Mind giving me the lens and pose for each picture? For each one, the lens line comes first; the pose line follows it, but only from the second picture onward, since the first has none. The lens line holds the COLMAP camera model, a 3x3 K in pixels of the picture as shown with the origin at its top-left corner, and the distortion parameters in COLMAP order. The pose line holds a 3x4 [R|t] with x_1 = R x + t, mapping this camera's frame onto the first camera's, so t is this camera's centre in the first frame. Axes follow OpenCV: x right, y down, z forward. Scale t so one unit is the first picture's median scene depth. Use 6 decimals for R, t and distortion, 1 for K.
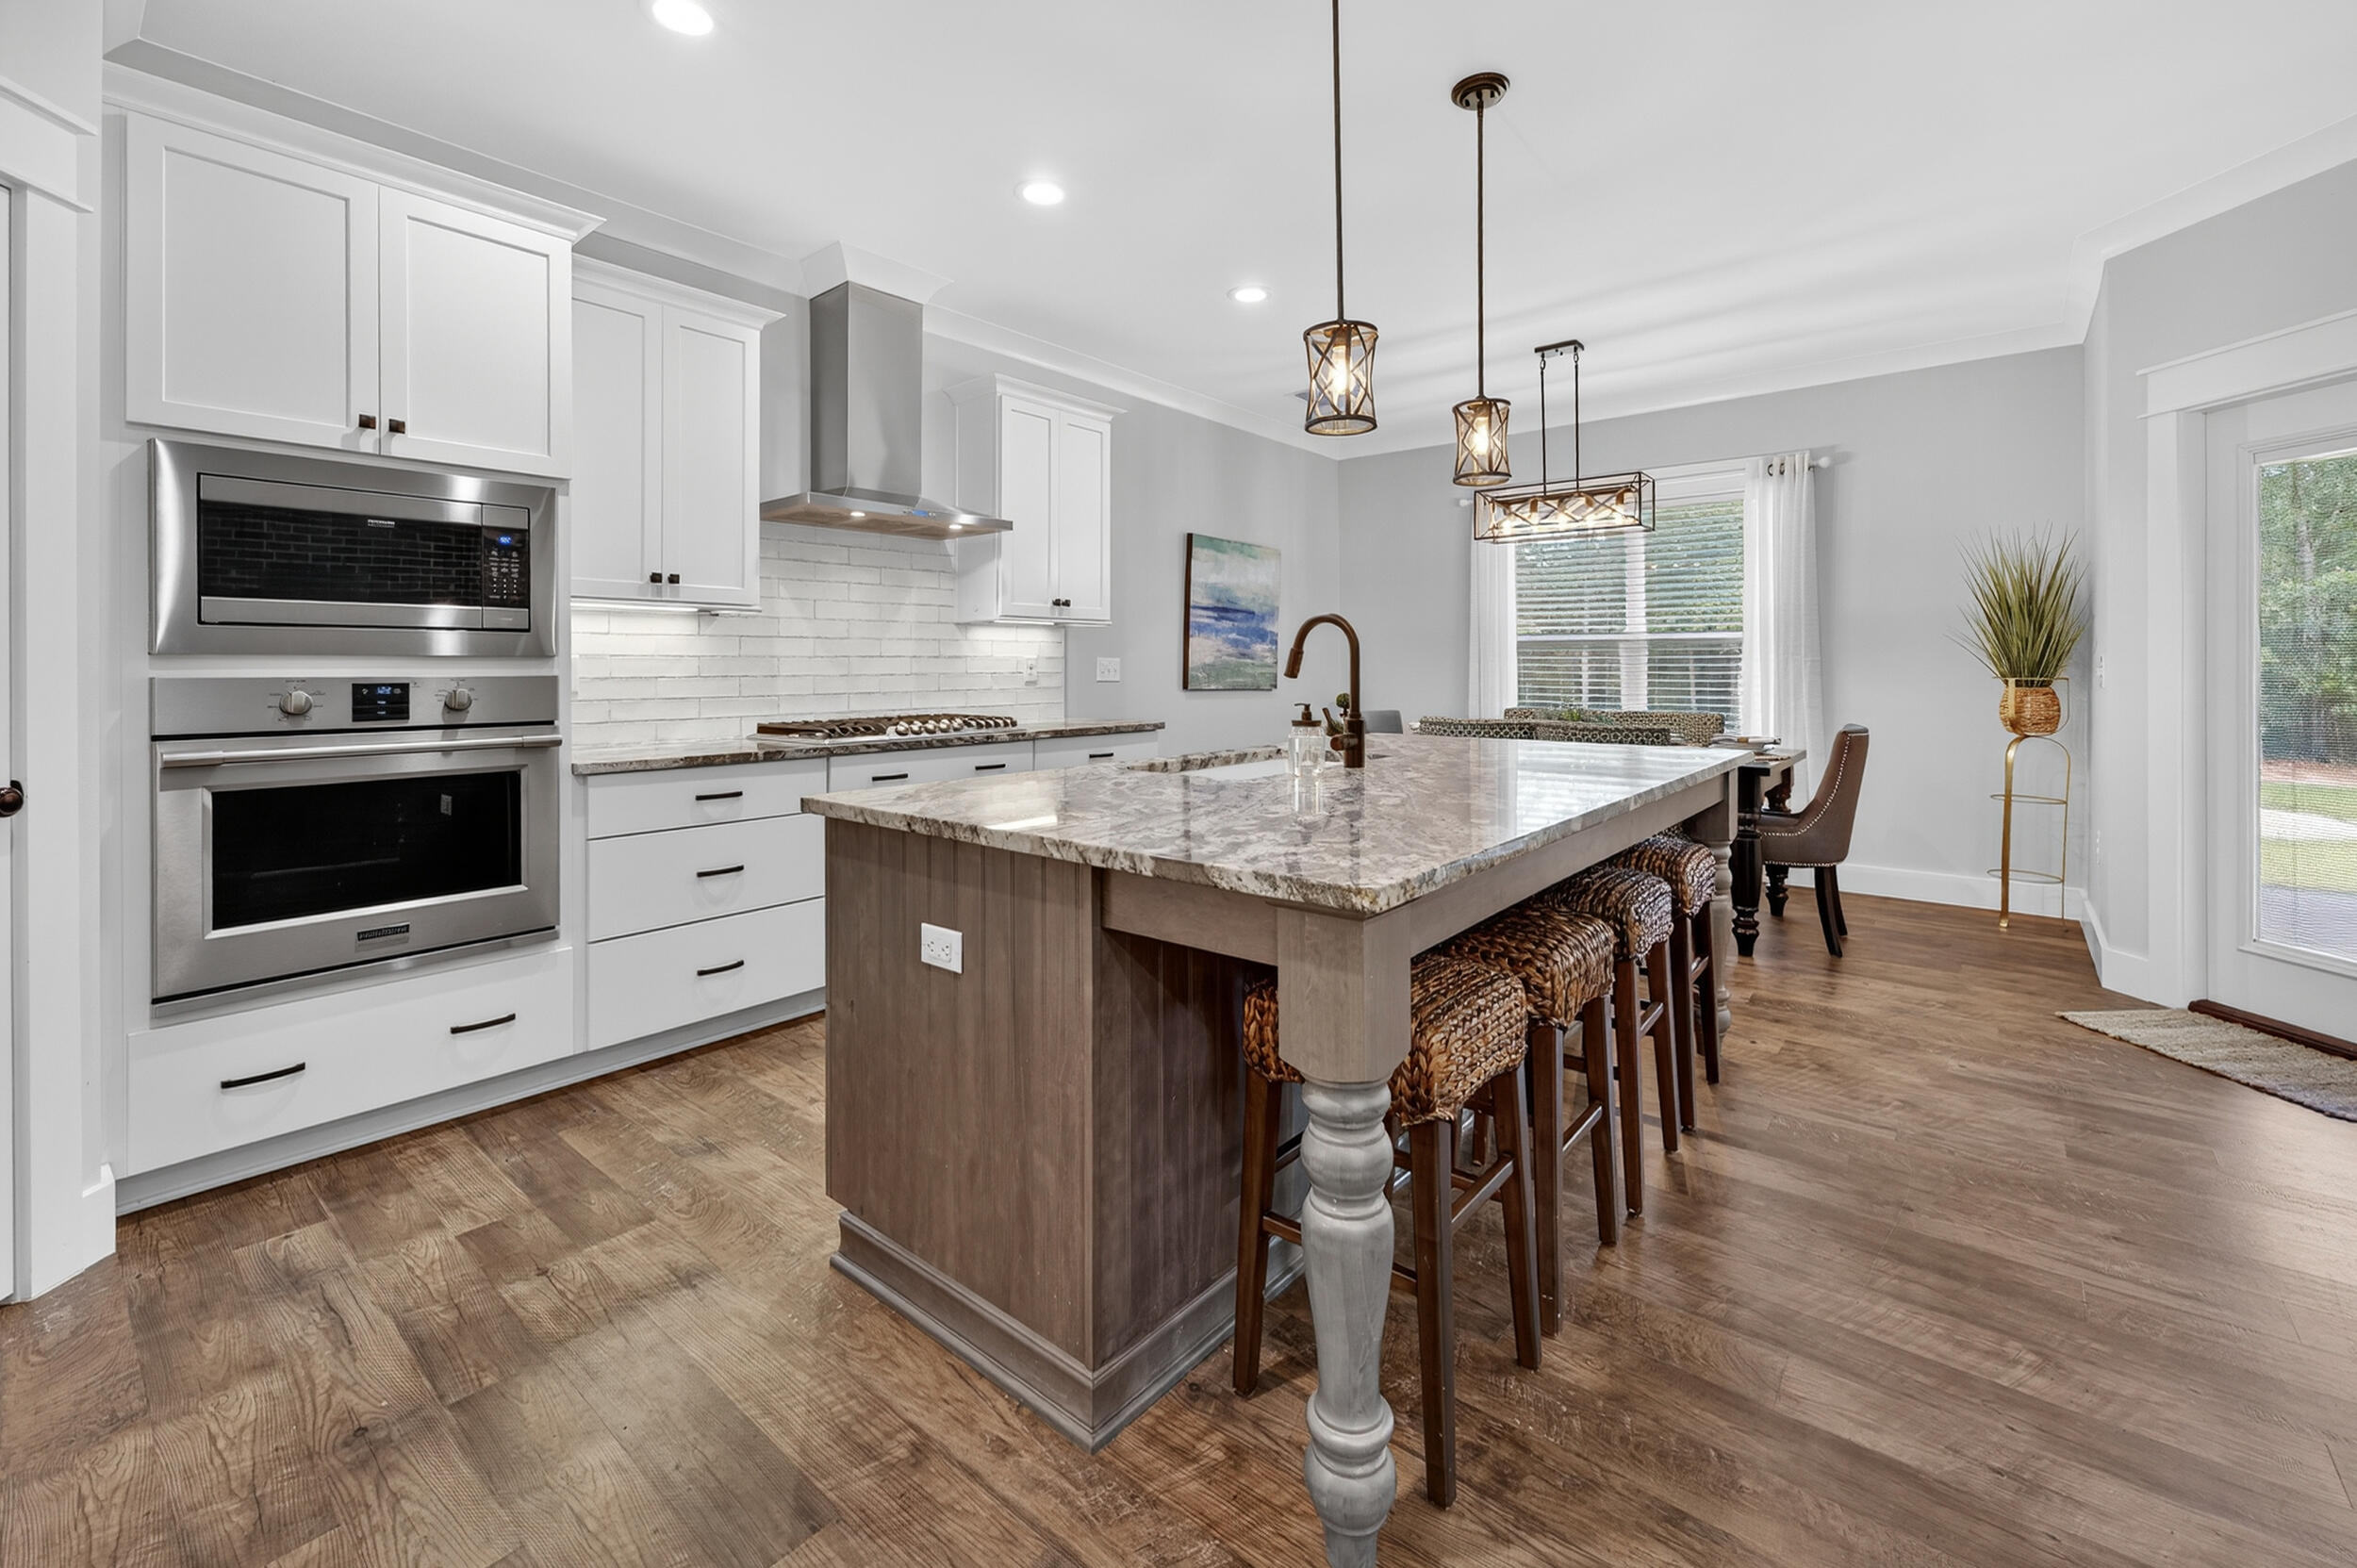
lens RADIAL K [[975.8, 0, 1192.0], [0, 975.8, 676.2], [0, 0, 1]] dist [0.000383, 0.000096]
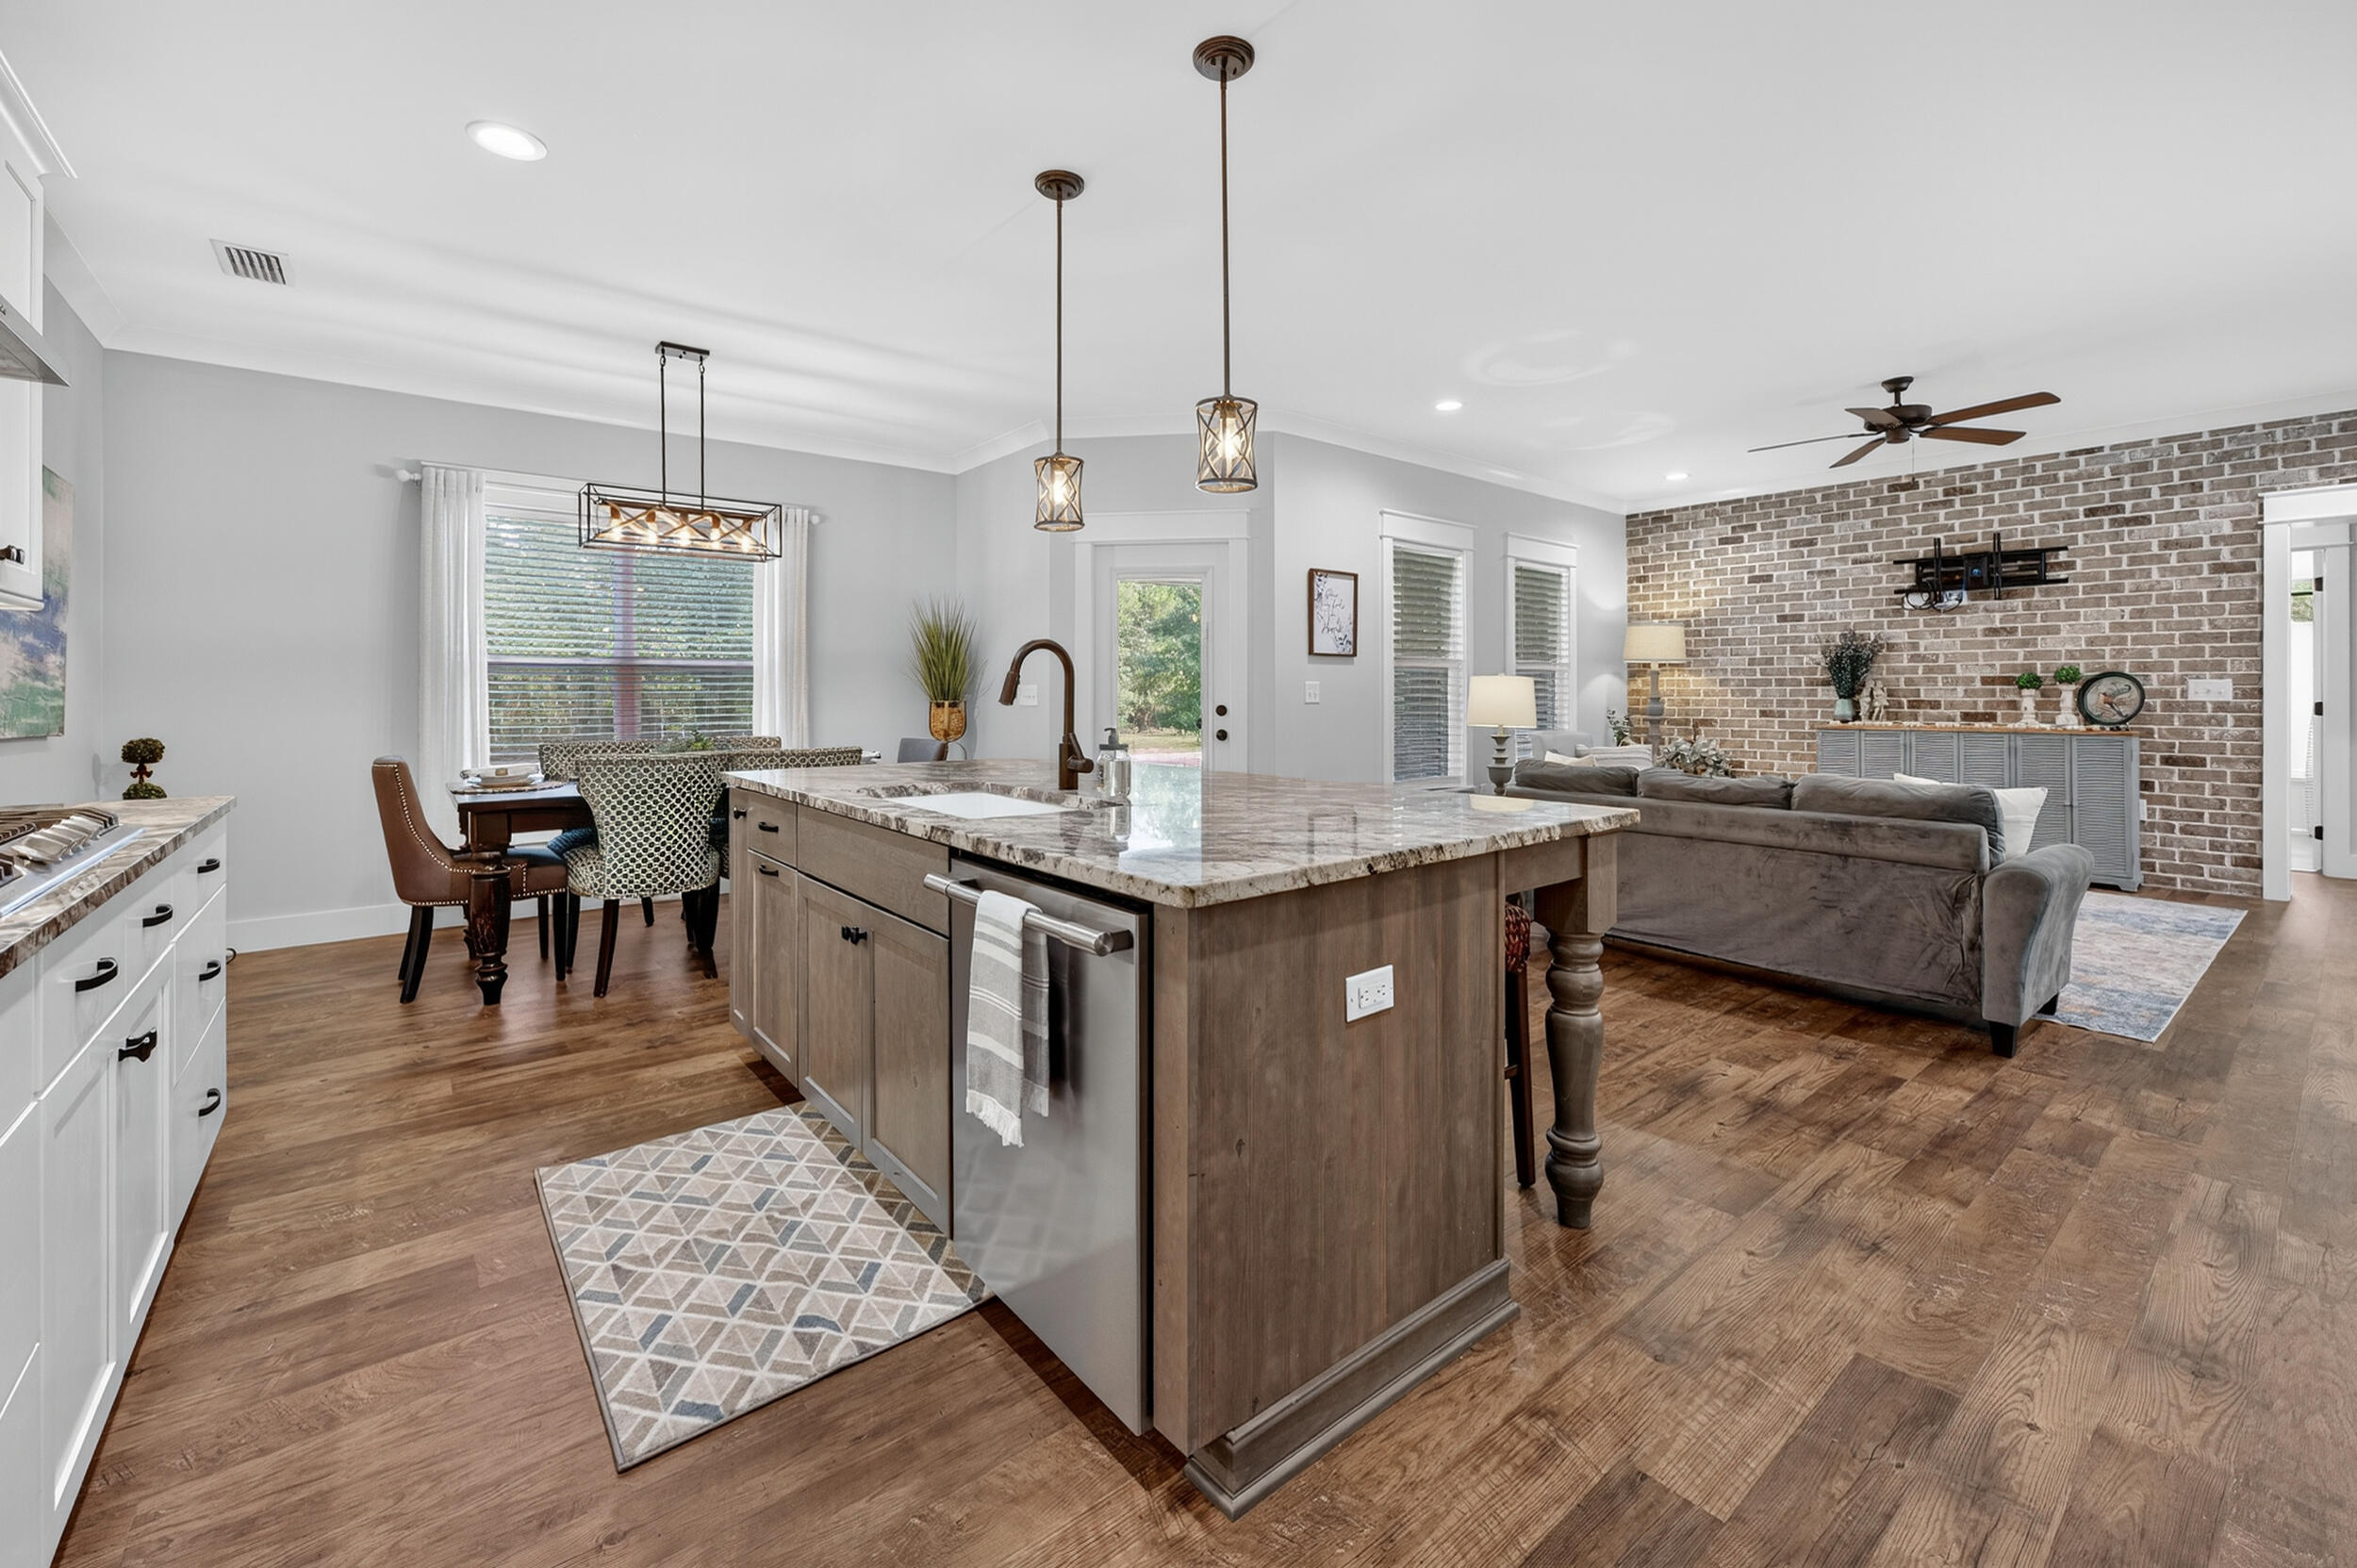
lens RADIAL K [[942.2, 0, 1202.3], [0, 942.2, 703.9], [0, 0, 1]] dist [-0.000848, 0.002042]
pose [[0.201146, -0.012033, 0.979487, -0.929871], [0.012121, 0.999879, 0.009794, -0.006340], [-0.979486, 0.009903, 0.201267, 0.776645]]
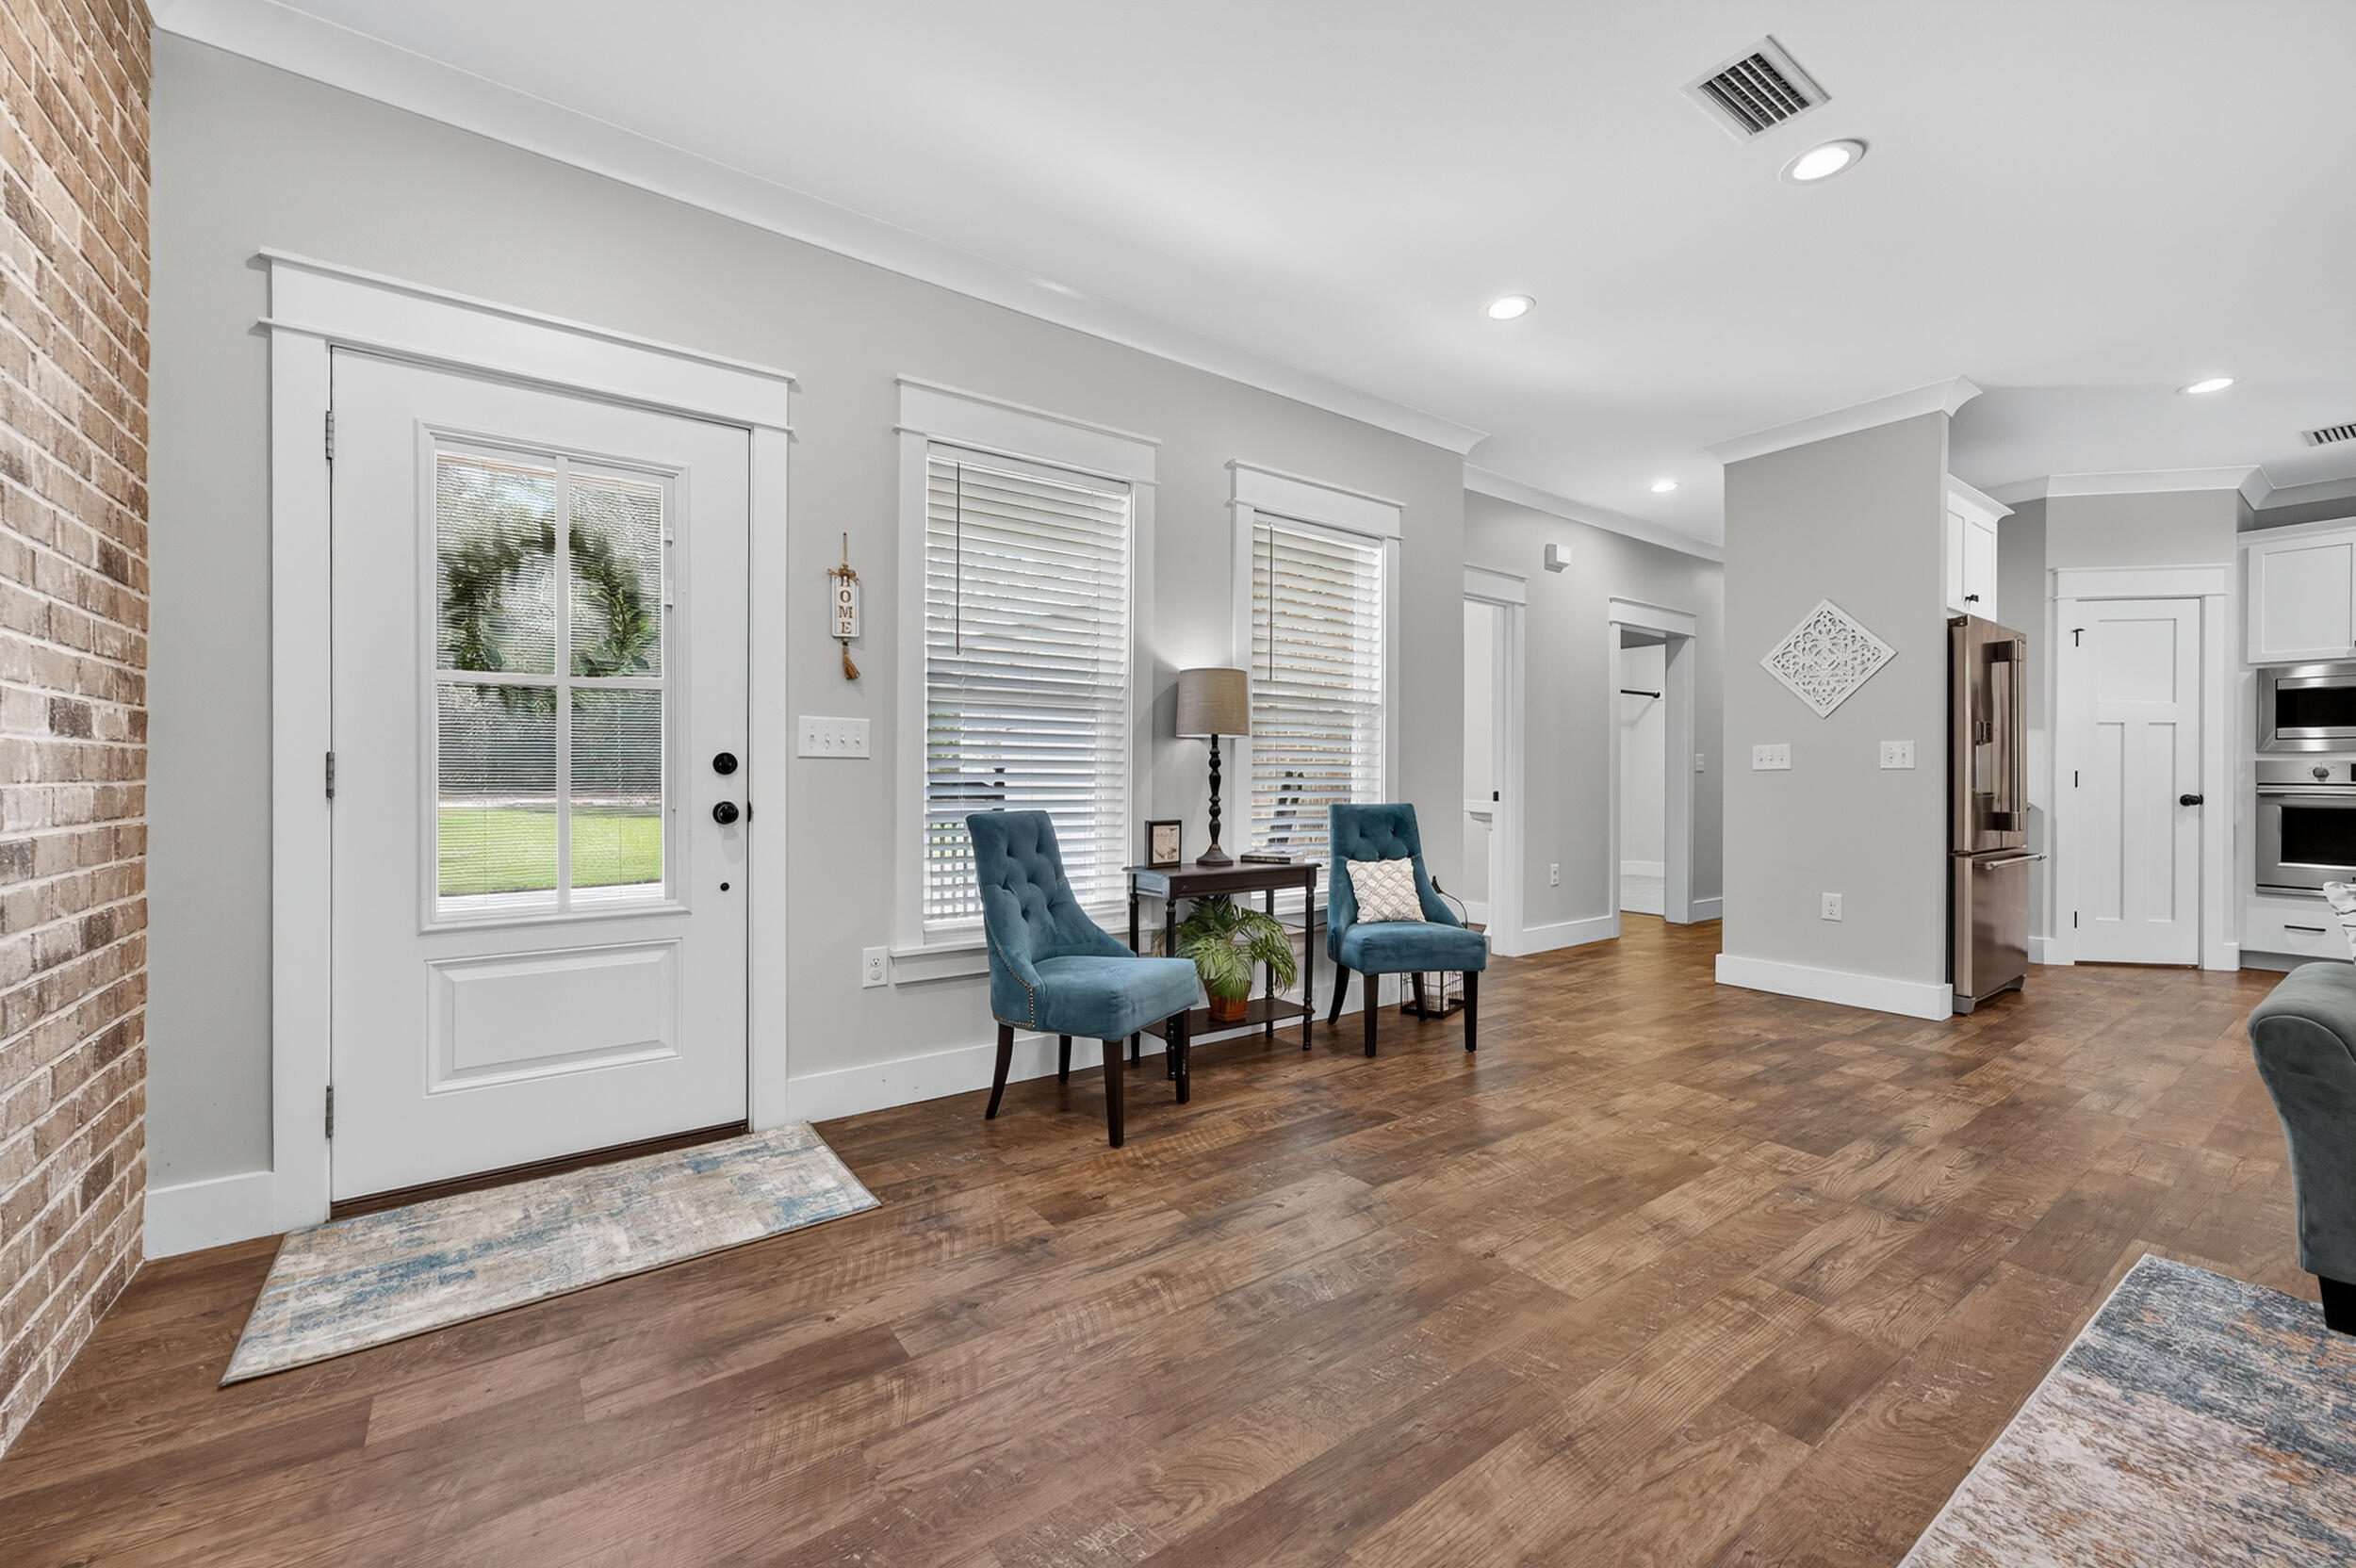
lens RADIAL K [[941.7, 0, 1177.0], [0, 941.7, 767.7], [0, 0, 1]] dist [-0.000848, 0.002042]
pose [[-0.243772, -0.005627, -0.969816, 1.942036], [-0.014578, 0.999891, -0.002137, 0.065392], [0.969723, 0.013617, -0.243828, -1.096434]]
